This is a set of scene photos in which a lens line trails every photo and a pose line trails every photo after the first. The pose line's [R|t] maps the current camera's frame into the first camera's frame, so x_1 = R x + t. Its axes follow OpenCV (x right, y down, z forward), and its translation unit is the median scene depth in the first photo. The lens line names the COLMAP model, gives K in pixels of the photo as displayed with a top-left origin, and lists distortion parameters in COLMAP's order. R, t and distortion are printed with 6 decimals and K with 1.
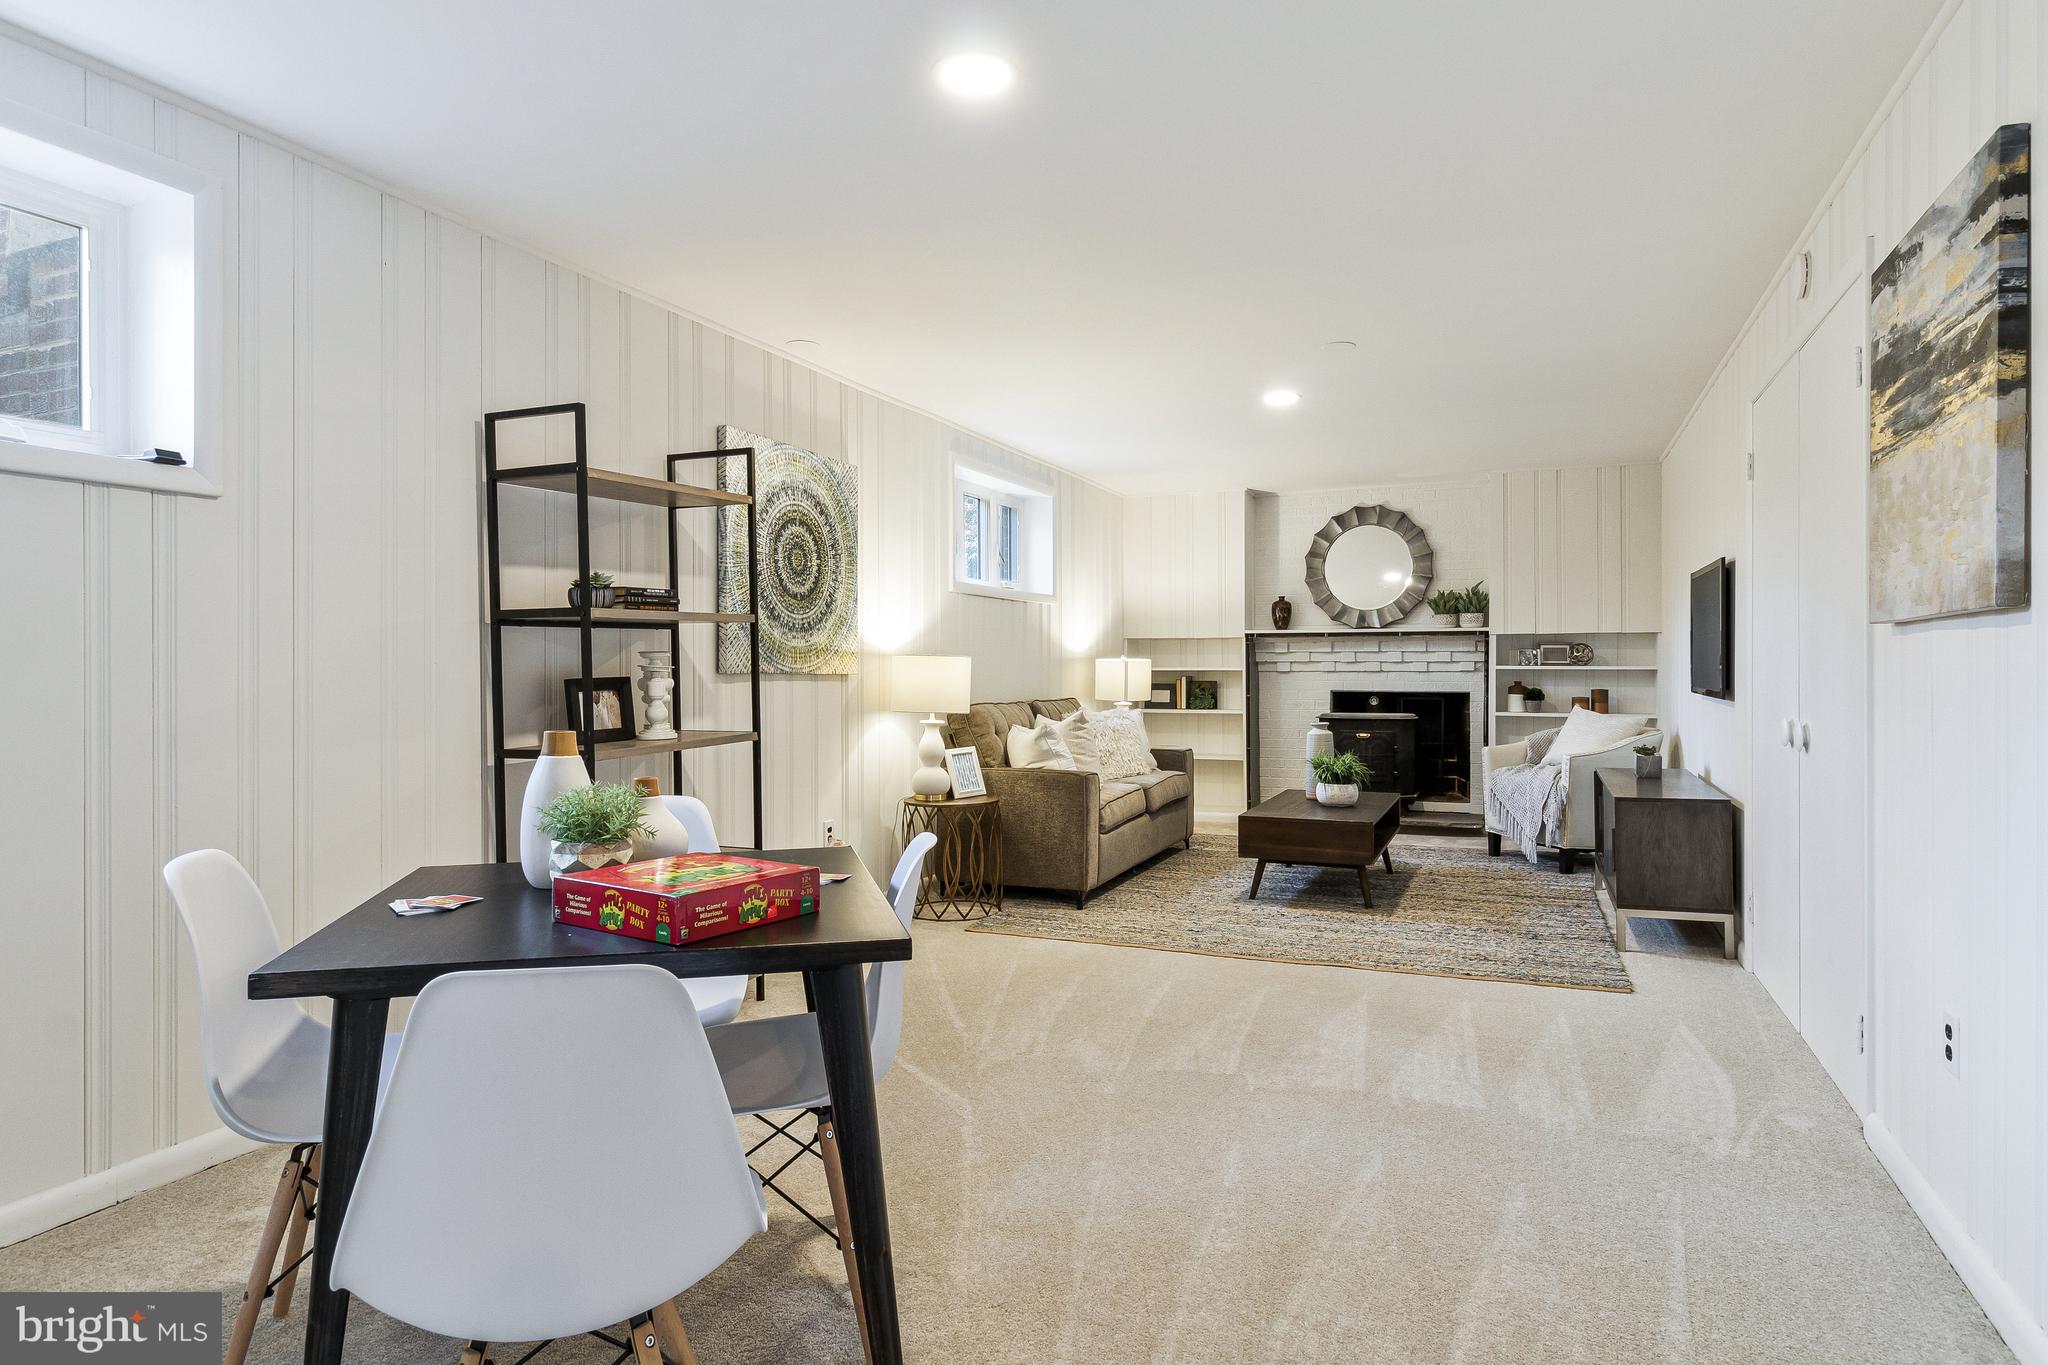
lens RADIAL K [[1168.5, 0, 1017.6], [0, 1168.5, 683.6], [0, 0, 1]] dist [-0.003084, -0.000731]
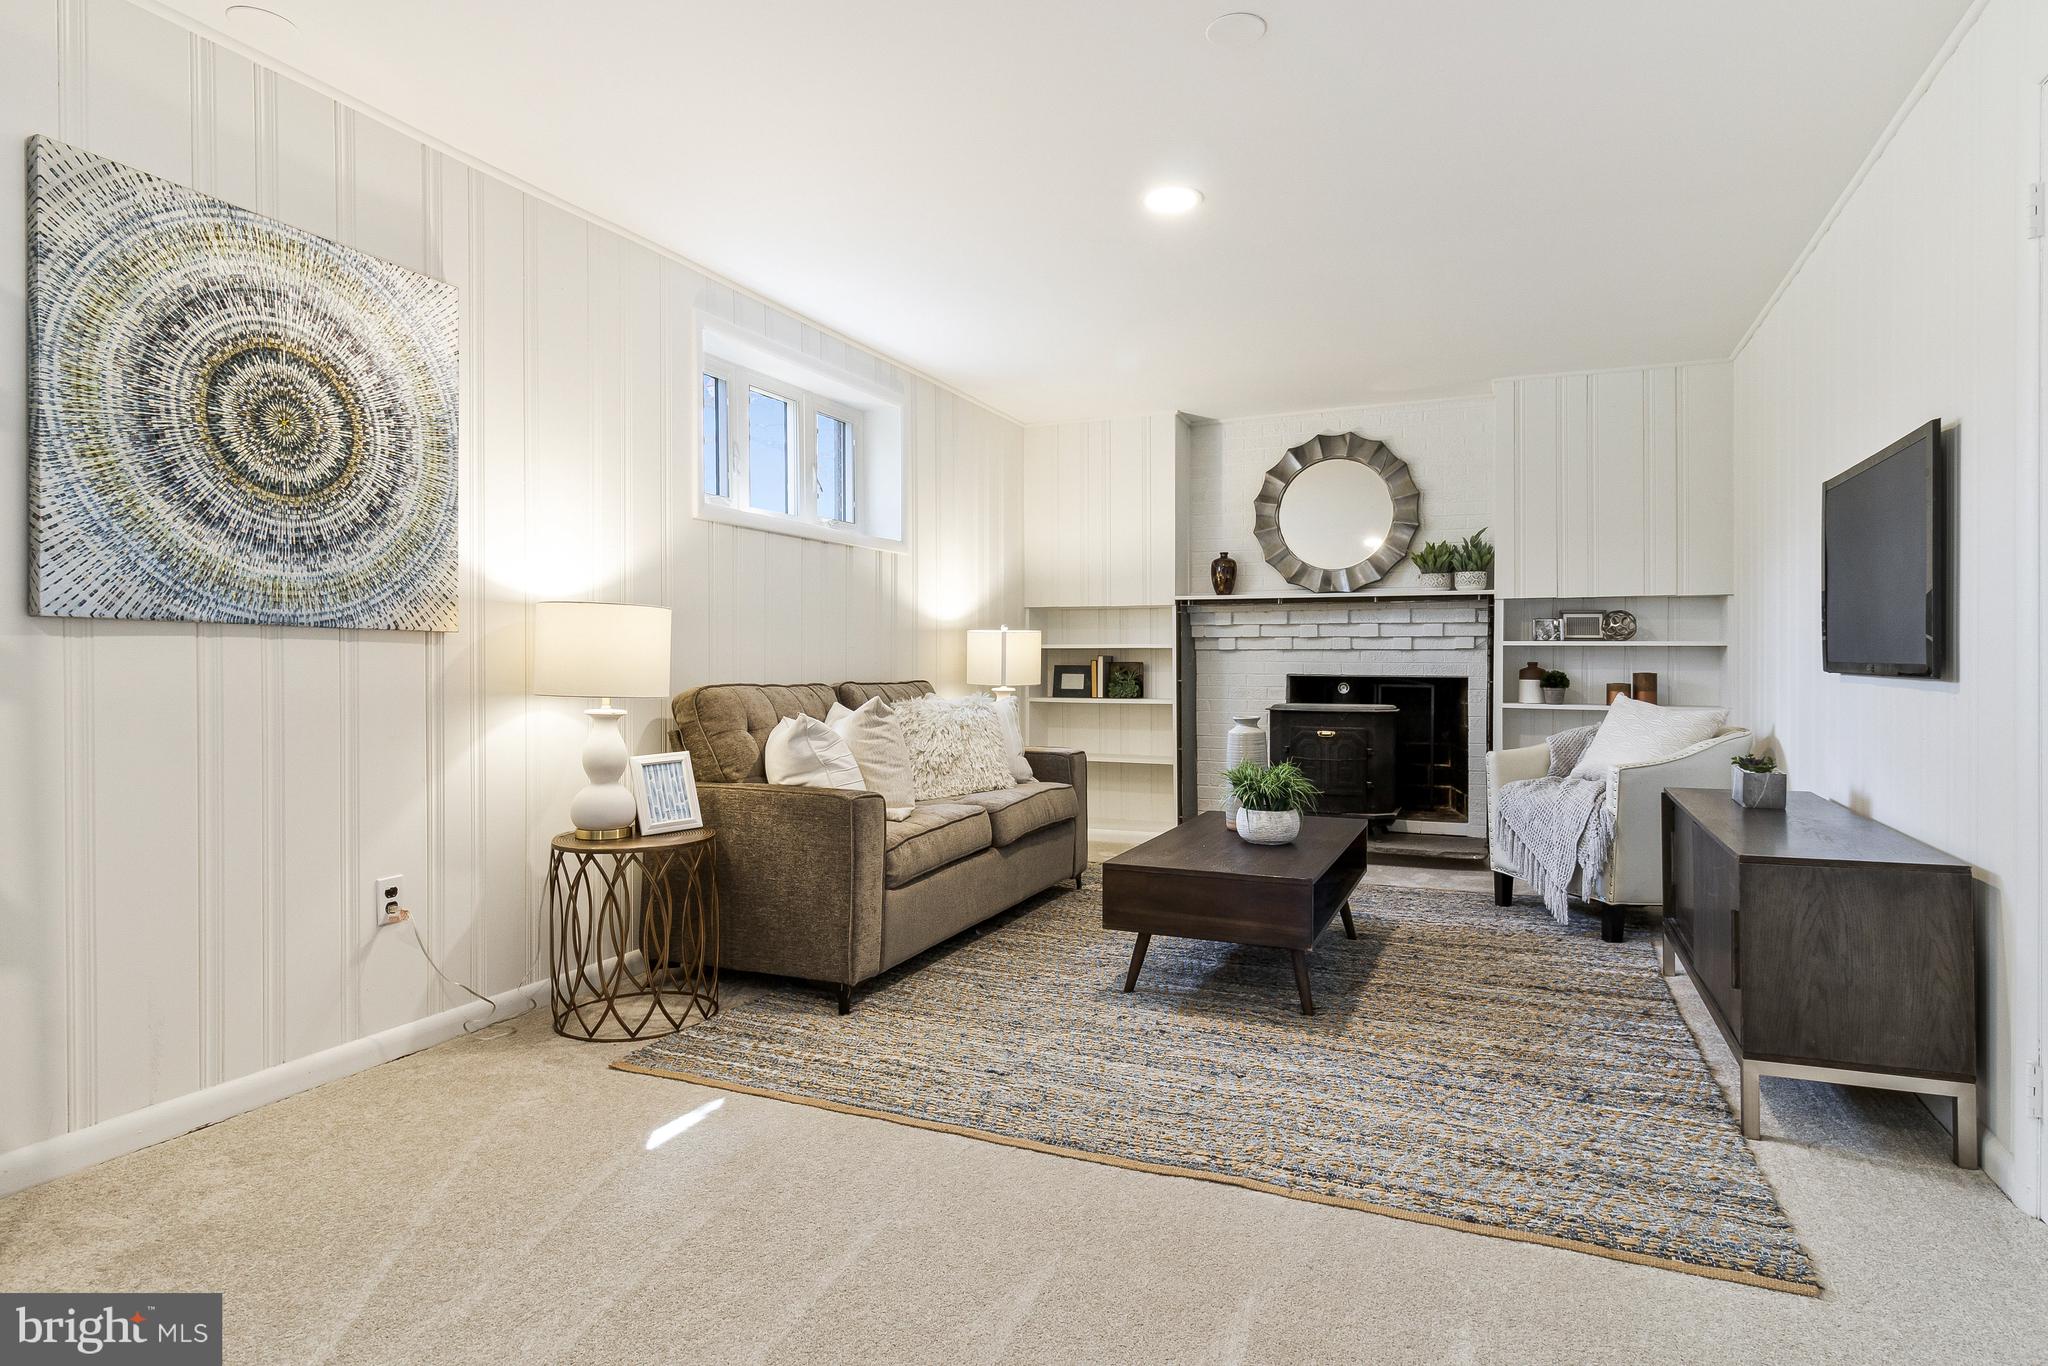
lens RADIAL K [[1113.1, 0, 1029.1], [0, 1113.1, 669.1], [0, 0, 1]] dist [0.006151, -0.000146]
pose [[0.999984, 0.004823, -0.003025, 0.133857], [-0.004846, 0.999959, -0.007612, 0.011724], [0.002989, 0.007627, 0.999966, 0.353582]]
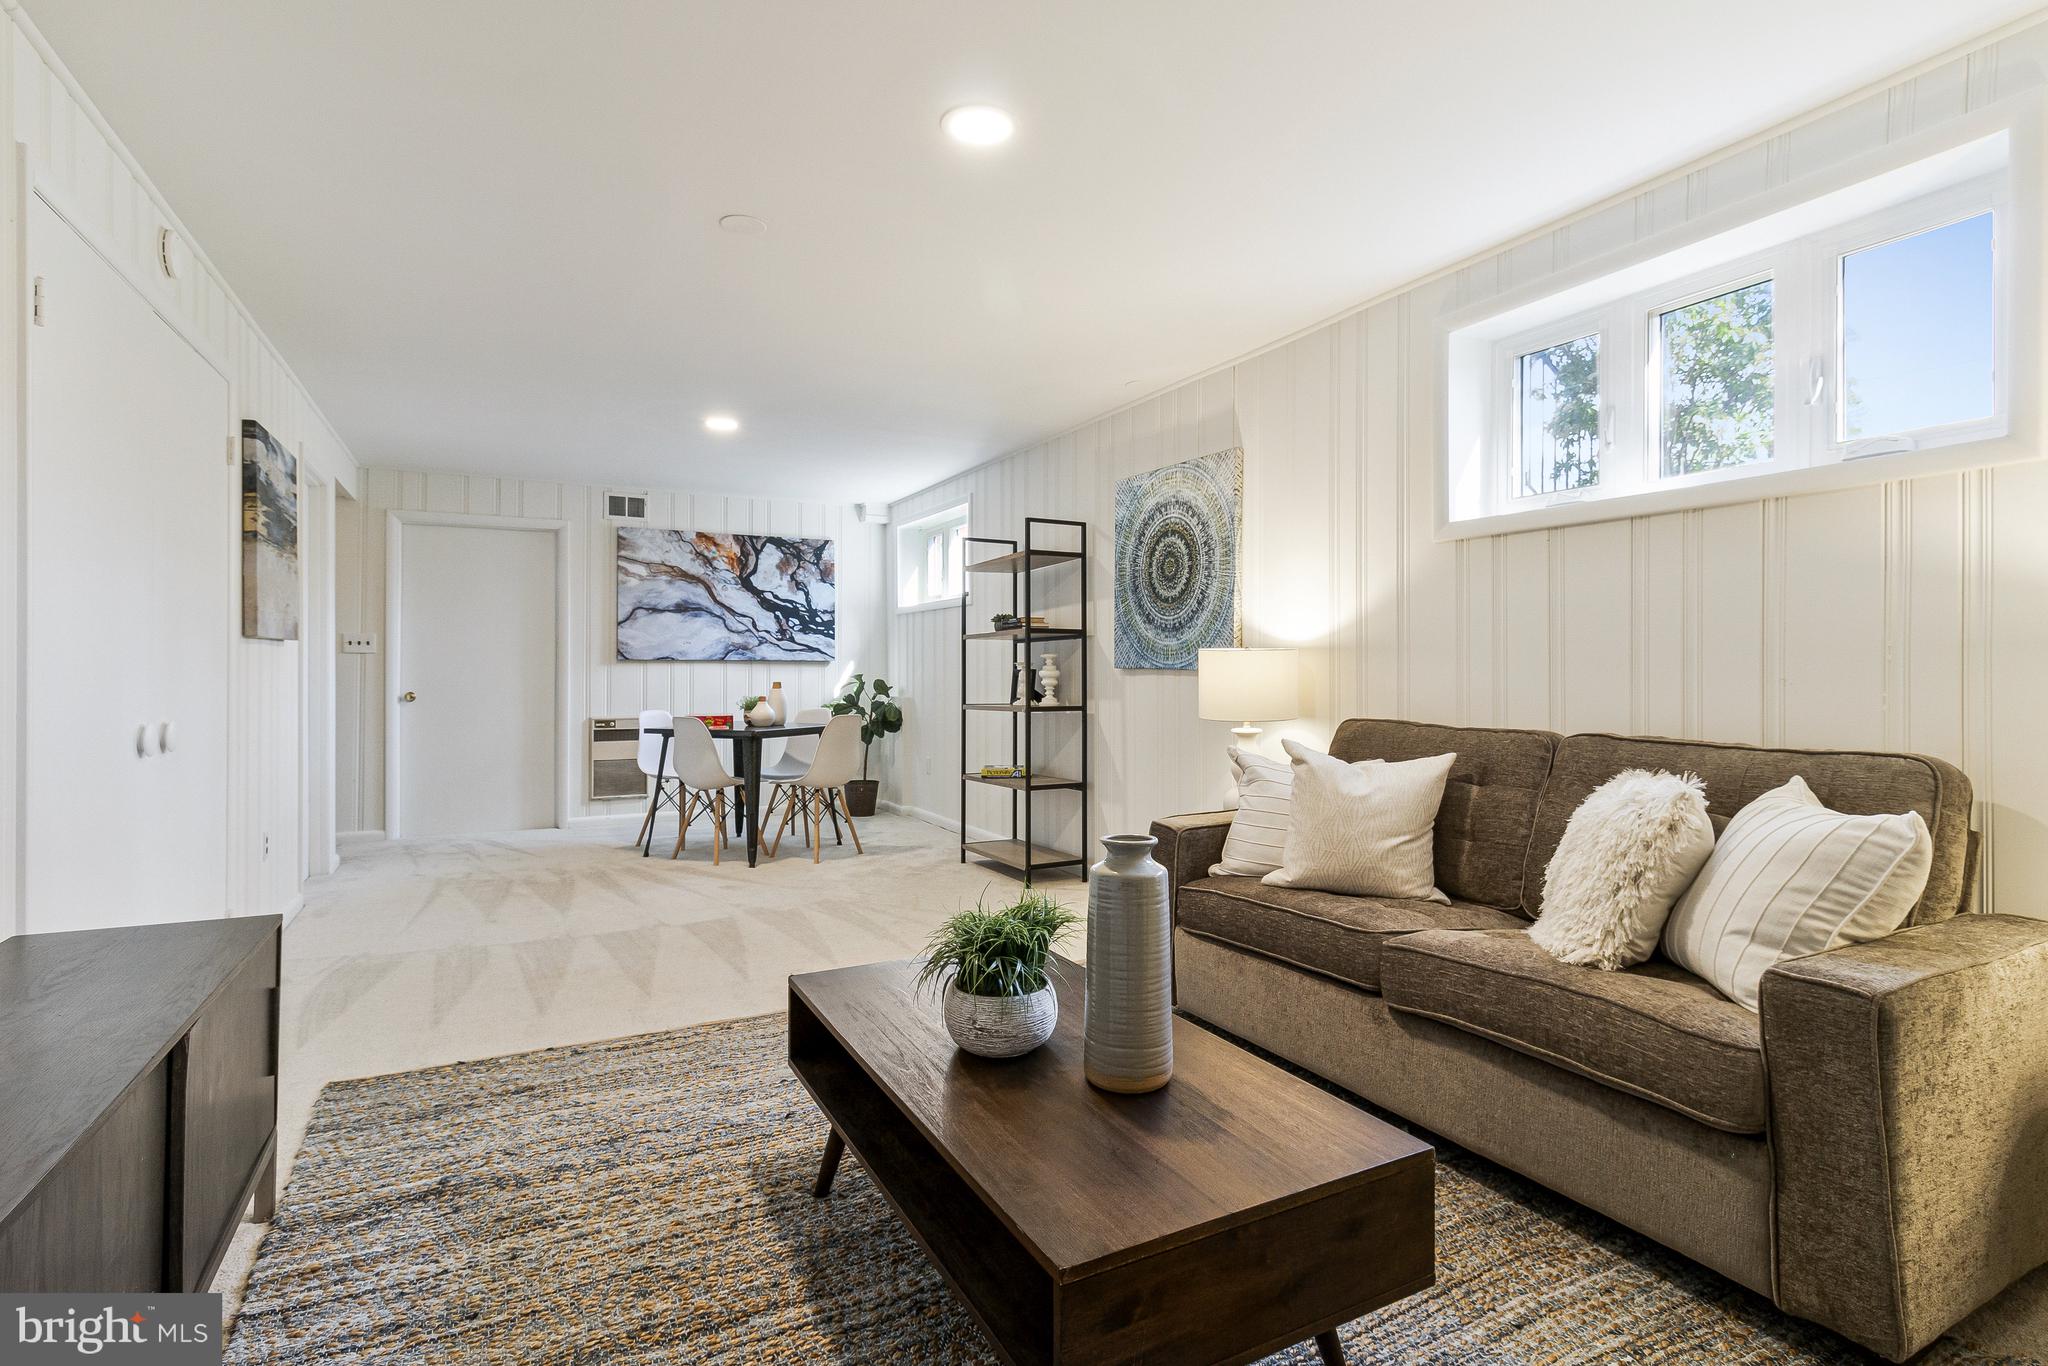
lens RADIAL K [[960.9, 0, 1029.5], [0, 960.9, 658.3], [0, 0, 1]] dist [-0.000388, 0.000142]
pose [[-0.612259, -0.005140, -0.790641, 0.473029], [-0.010049, 0.999949, 0.001281, -0.014371], [0.790594, 0.008730, -0.612279, 1.115040]]
